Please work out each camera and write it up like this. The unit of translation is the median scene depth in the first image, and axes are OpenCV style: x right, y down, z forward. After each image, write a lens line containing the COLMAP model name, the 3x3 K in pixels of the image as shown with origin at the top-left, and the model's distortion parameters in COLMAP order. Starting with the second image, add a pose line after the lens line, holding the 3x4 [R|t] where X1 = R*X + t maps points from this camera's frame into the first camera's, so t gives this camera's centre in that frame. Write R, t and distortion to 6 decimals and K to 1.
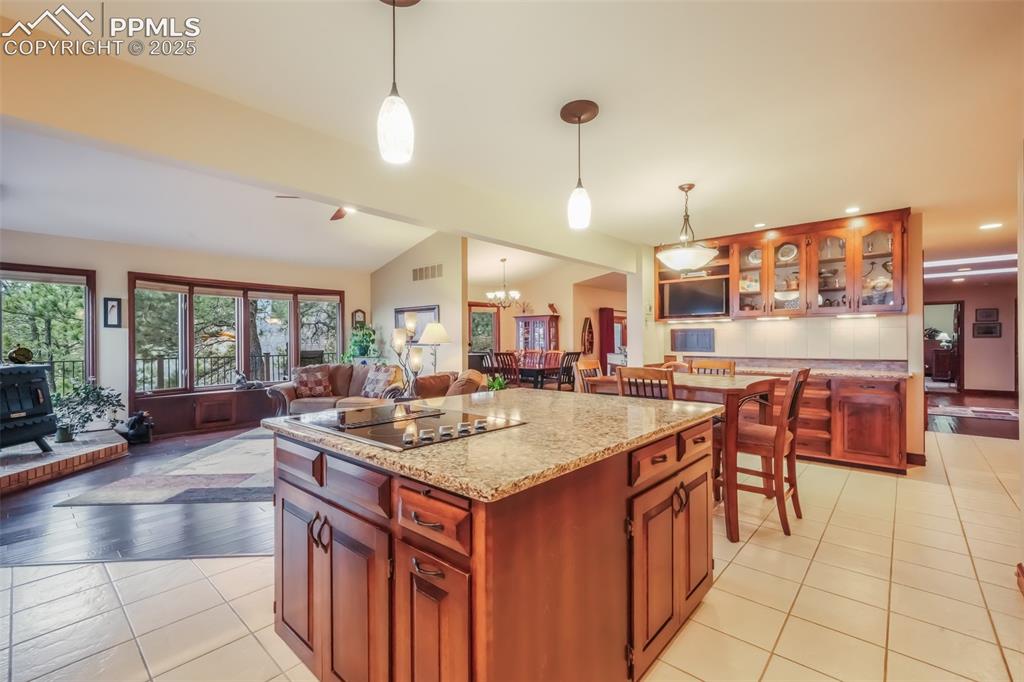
lens RADIAL K [[443.5, 0, 513.0], [0, 443.5, 342.1], [0, 0, 1]] dist [0.000030, -0.000007]
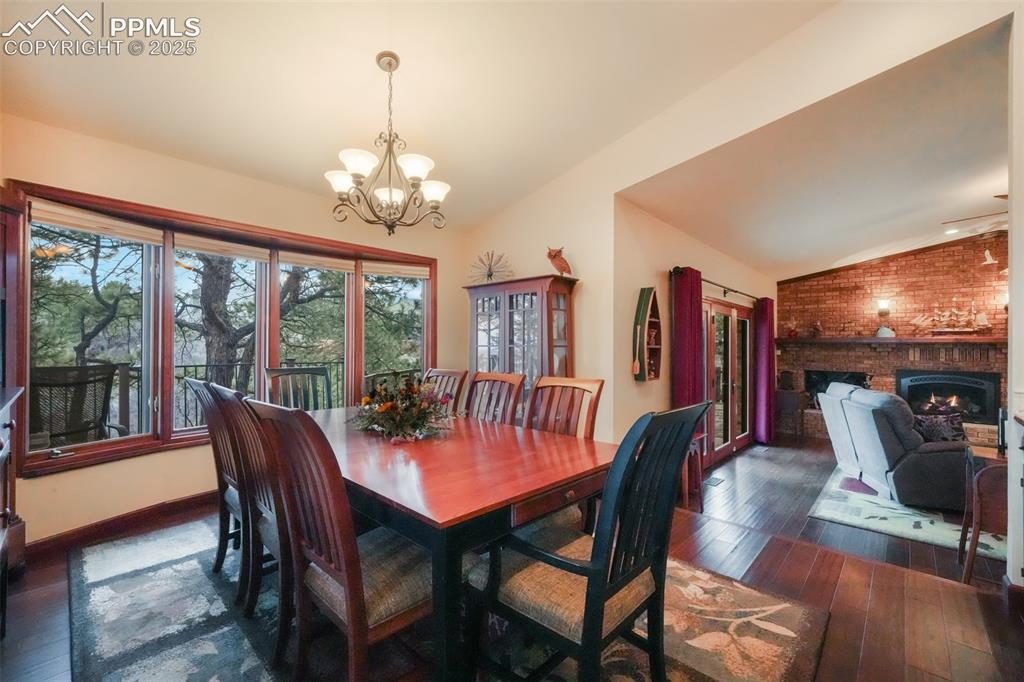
lens RADIAL K [[421.6, 0, 511.2], [0, 421.6, 344.6], [0, 0, 1]] dist [-0.000127, 0.000006]
pose [[0.999774, 0.009144, -0.019172, 0.056121], [-0.009287, 0.999930, -0.007361, -0.000731], [0.019103, 0.007537, 0.999789, 0.640360]]
